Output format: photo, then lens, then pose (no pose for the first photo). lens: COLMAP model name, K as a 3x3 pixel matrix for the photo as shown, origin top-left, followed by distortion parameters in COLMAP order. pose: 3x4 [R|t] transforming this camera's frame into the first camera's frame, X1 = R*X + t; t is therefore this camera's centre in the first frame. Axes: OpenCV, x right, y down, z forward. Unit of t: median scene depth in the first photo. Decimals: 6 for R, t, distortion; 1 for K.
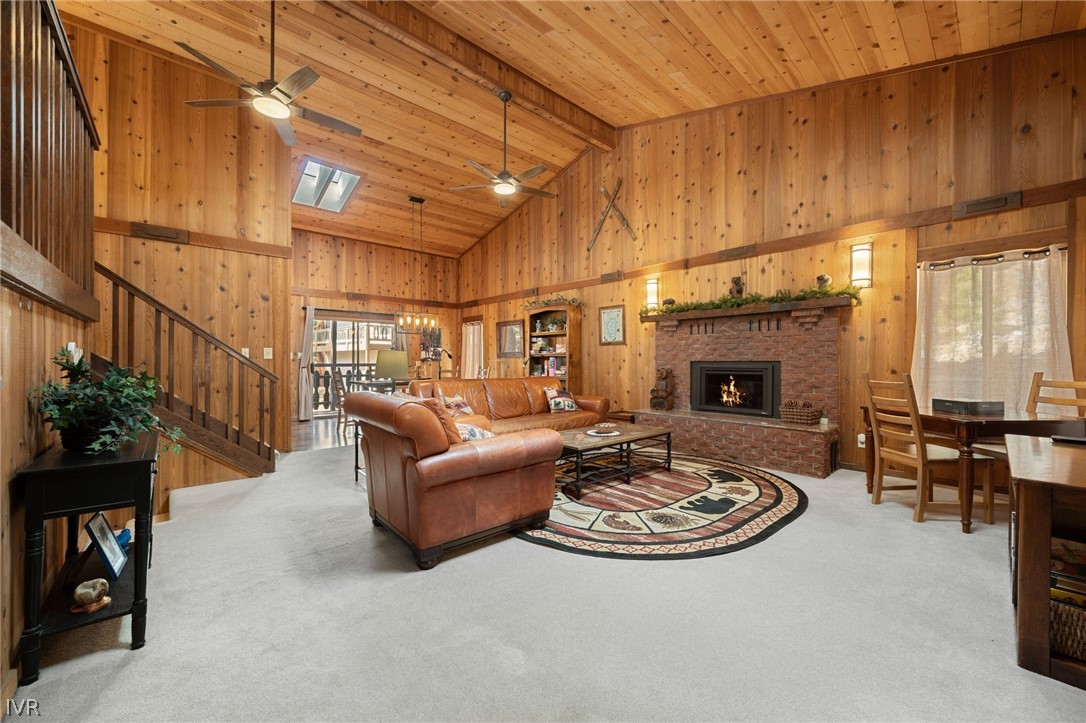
lens RADIAL K [[416.9, 0, 540.3], [0, 416.9, 364.0], [0, 0, 1]] dist [-0.000858, -0.000218]
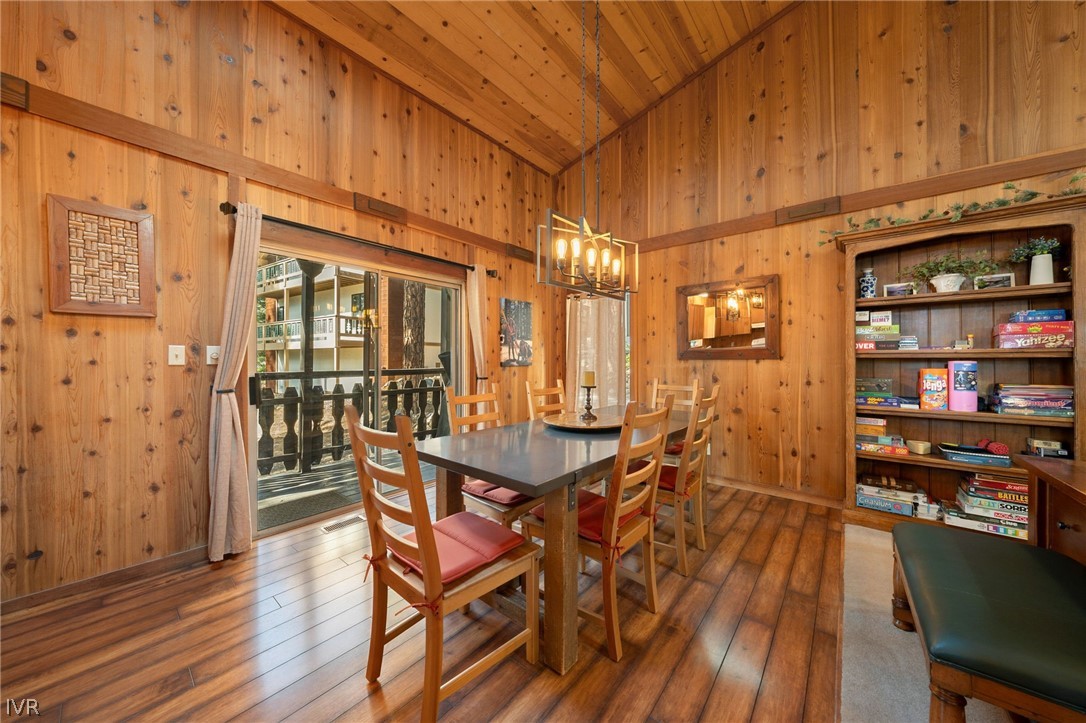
lens RADIAL K [[373.3, 0, 543.0], [0, 373.3, 361.5], [0, 0, 1]] dist [-0.003396, 0.000069]
pose [[0.988840, 0.000260, 0.148978, -0.546246], [0.000463, 0.999988, -0.004822, -0.019207], [-0.148977, 0.004837, 0.988829, 1.008194]]
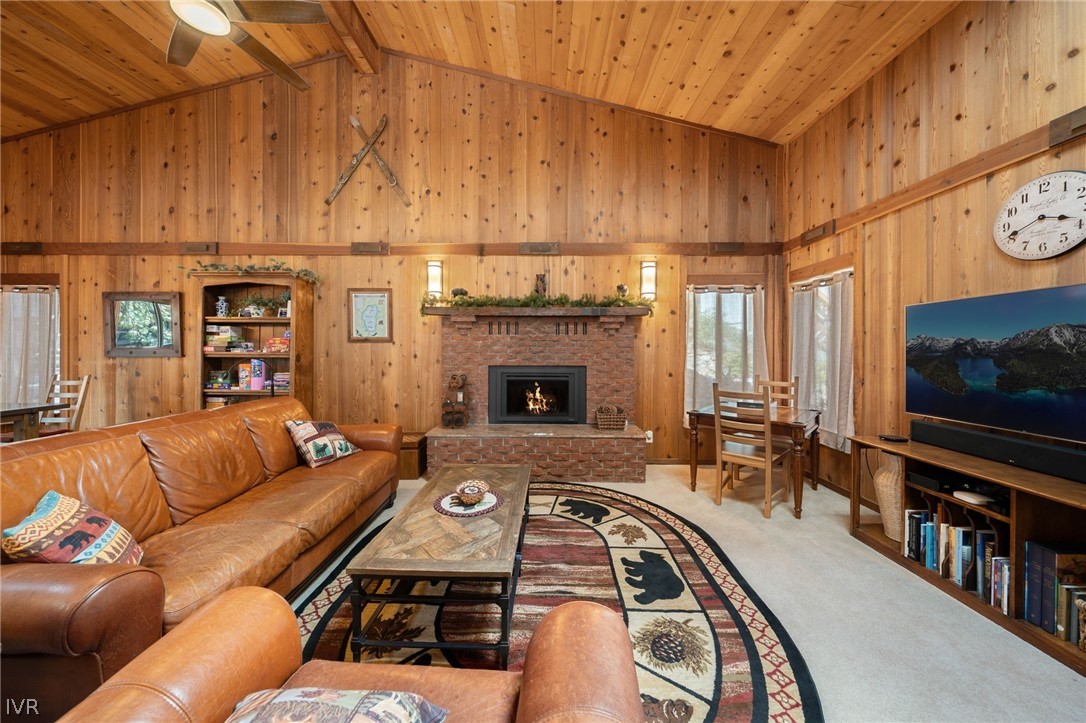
lens RADIAL K [[377.1, 0, 544.8], [0, 377.1, 347.7], [0, 0, 1]] dist [-0.002587, 0.000071]
pose [[0.672536, 0.004333, 0.740051, -0.136001], [0.001193, 0.999975, -0.006939, -0.039529], [-0.740063, 0.005550, 0.672515, 0.423975]]
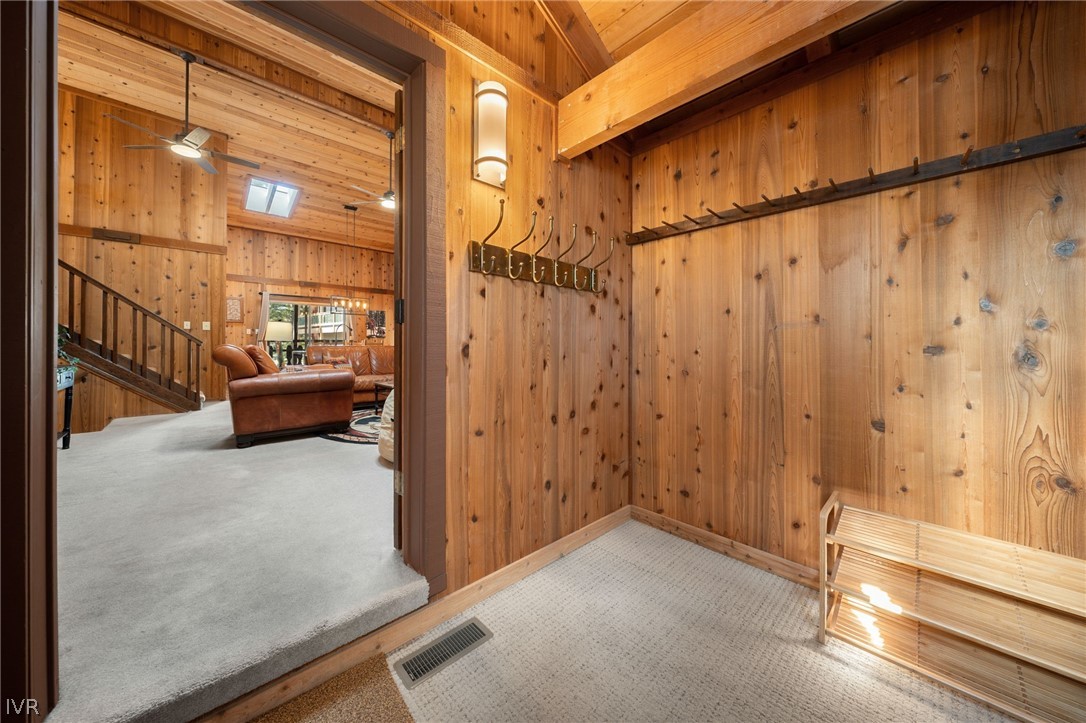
lens RADIAL K [[377.1, 0, 544.8], [0, 377.1, 347.7], [0, 0, 1]] dist [-0.002587, 0.000071]
pose [[0.999578, 0.003940, 0.028774, 0.371063], [-0.003920, 0.999992, -0.000763, 0.038446], [-0.028777, 0.000649, 0.999586, -0.219752]]
